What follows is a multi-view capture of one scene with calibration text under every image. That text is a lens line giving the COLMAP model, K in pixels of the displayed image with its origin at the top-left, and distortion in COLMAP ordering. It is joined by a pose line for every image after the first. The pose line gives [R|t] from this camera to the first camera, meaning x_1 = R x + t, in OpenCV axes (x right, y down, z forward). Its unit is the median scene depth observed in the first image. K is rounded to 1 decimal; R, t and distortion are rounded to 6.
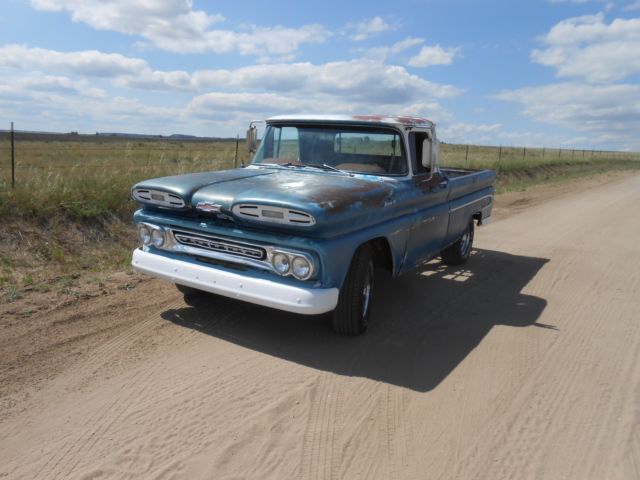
lens RADIAL K [[495.7, 0, 320.0], [0, 495.7, 240.0], [0, 0, 1]] dist [-0.000744, -0.001649]
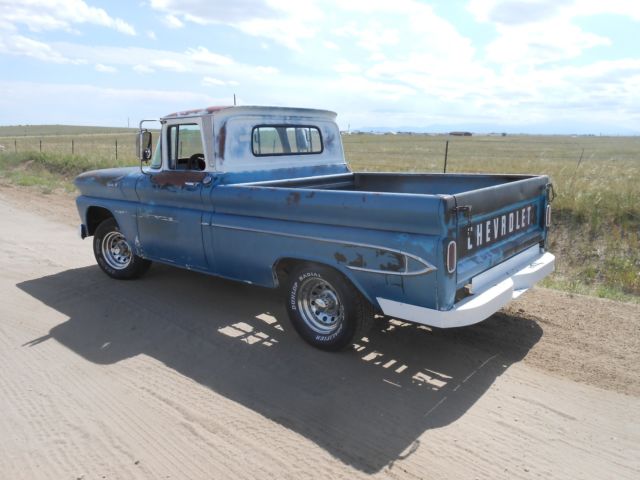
lens RADIAL K [[493.7, 0, 324.7], [0, 493.7, 237.4], [0, 0, 1]] dist [-0.005838, 0.003541]
pose [[-0.149066, 0.146974, -0.977844, 0.915311], [-0.209383, 0.961777, 0.176478, -0.194234], [0.966405, 0.231051, -0.112594, 1.176047]]
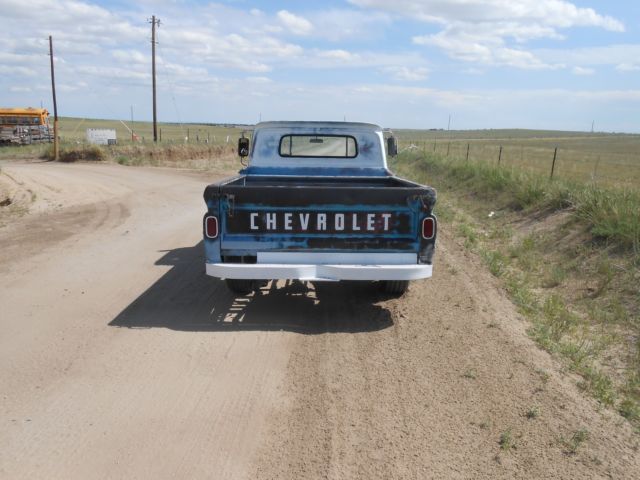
lens RADIAL K [[493.7, 0, 324.7], [0, 493.7, 237.4], [0, 0, 1]] dist [-0.005838, 0.003541]
pose [[-0.843840, 0.041401, -0.534996, 0.669008], [-0.169120, 0.925686, 0.338385, -0.370707], [0.509248, 0.376021, -0.774129, 1.885399]]
